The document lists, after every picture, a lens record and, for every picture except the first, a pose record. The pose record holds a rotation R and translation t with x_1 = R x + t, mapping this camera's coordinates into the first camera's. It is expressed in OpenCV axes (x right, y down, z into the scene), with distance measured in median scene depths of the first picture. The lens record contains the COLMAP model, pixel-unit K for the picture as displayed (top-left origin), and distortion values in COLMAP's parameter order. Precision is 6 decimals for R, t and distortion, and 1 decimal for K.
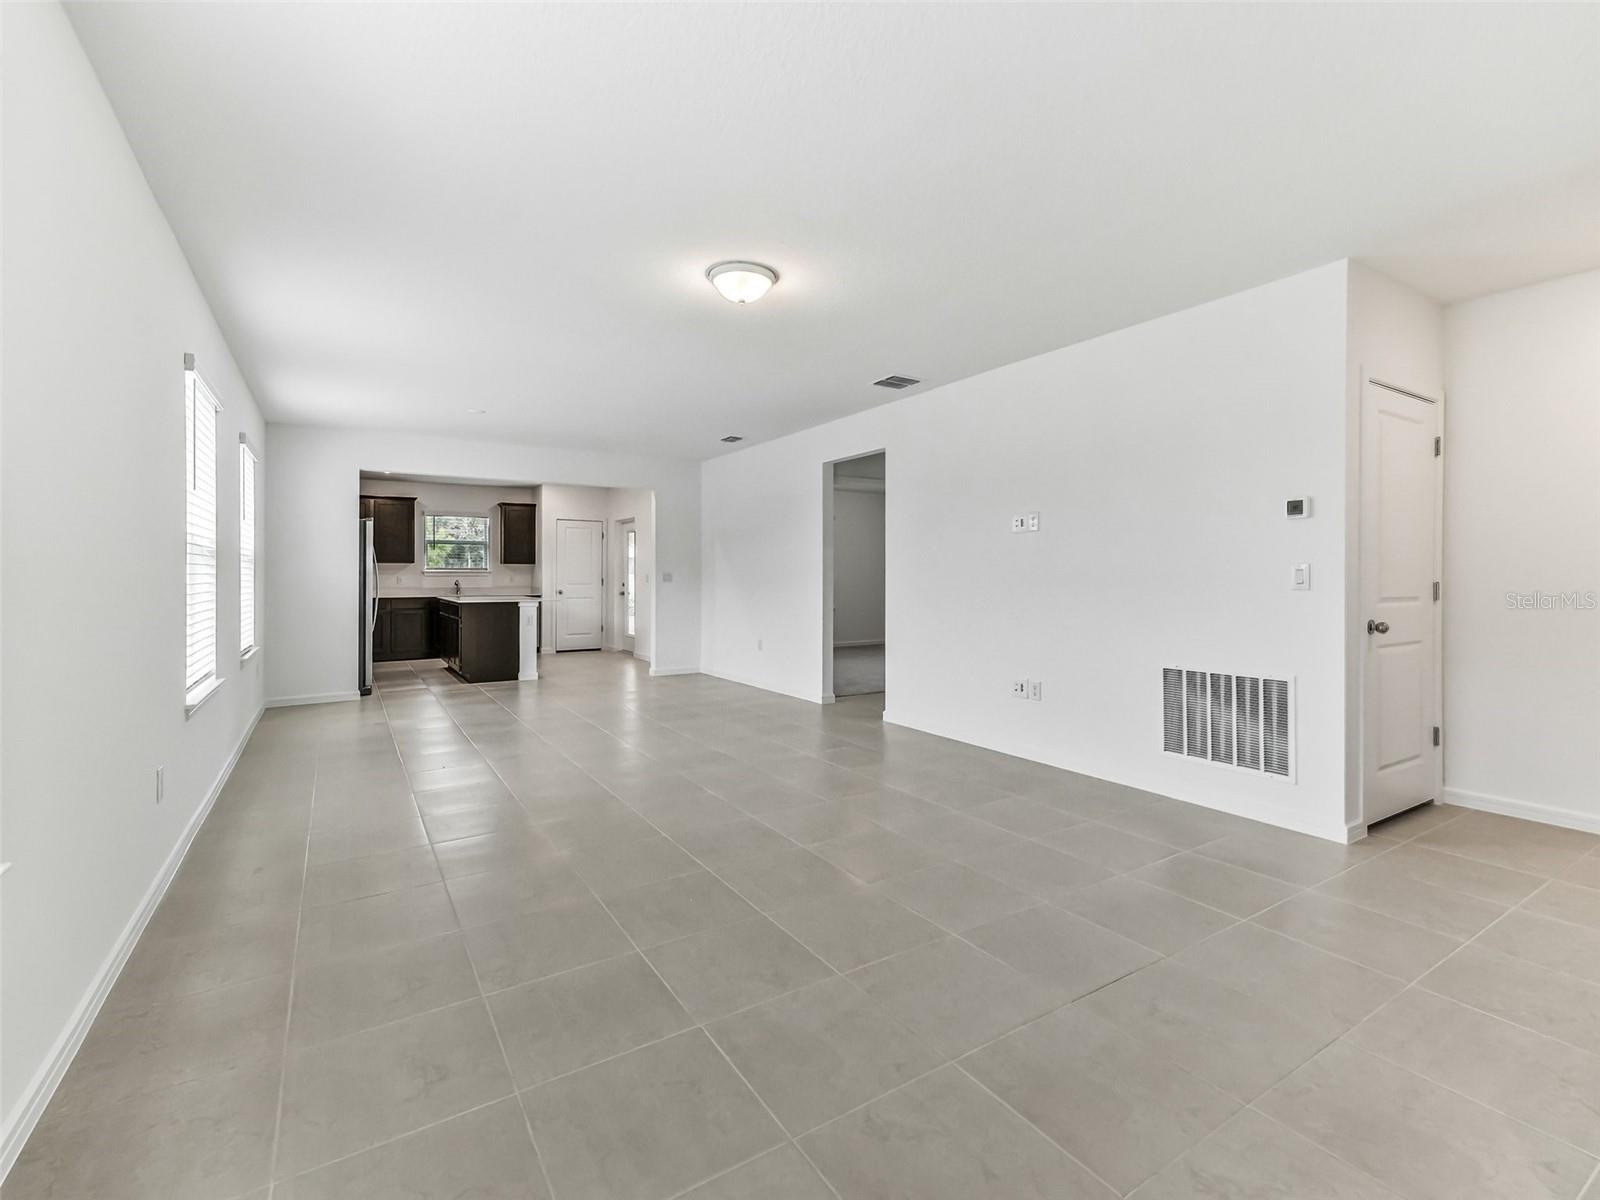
lens RADIAL K [[731.9, 0, 794.1], [0, 731.9, 556.1], [0, 0, 1]] dist [-0.007145, -0.002645]
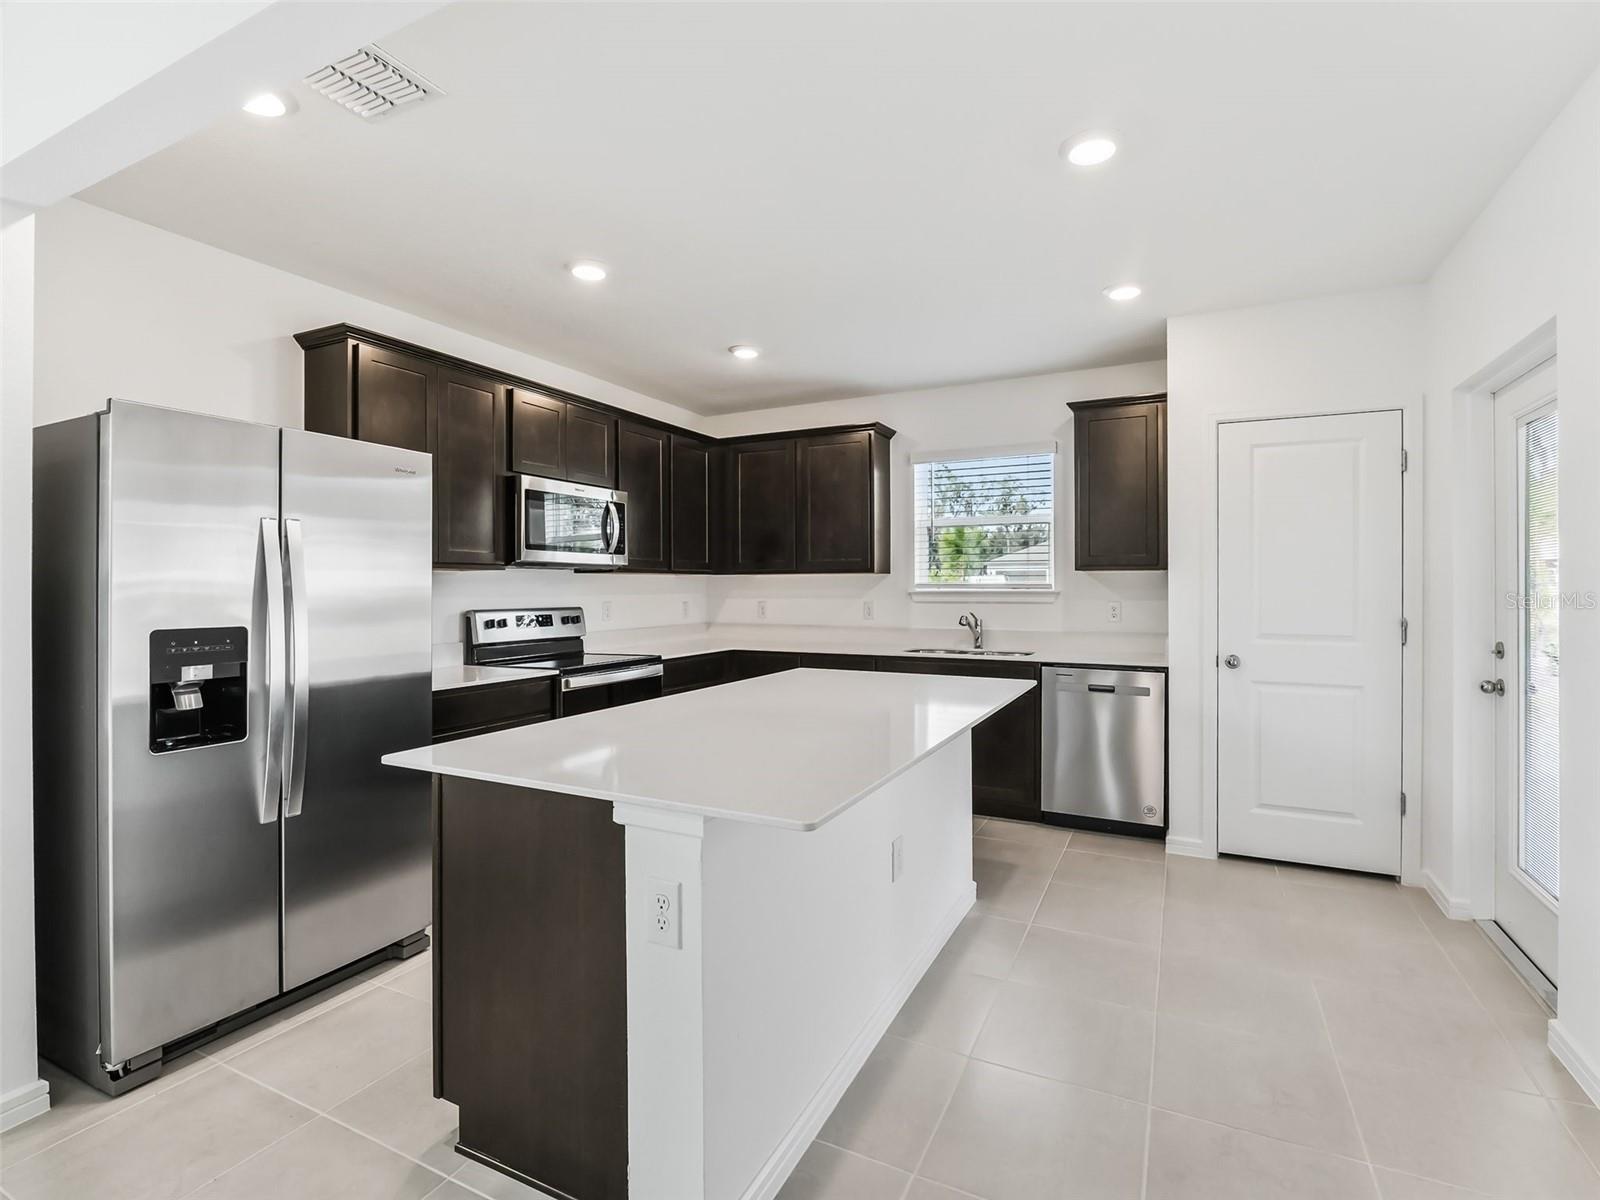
lens RADIAL K [[731.9, 0, 844.9], [0, 731.9, 593.2], [0, 0, 1]] dist [-0.007145, -0.002645]
pose [[0.549811, 0.008411, -0.835247, -0.156618], [0.021354, 0.999481, 0.024122, 0.010420], [0.835016, -0.031099, 0.549346, 0.705040]]
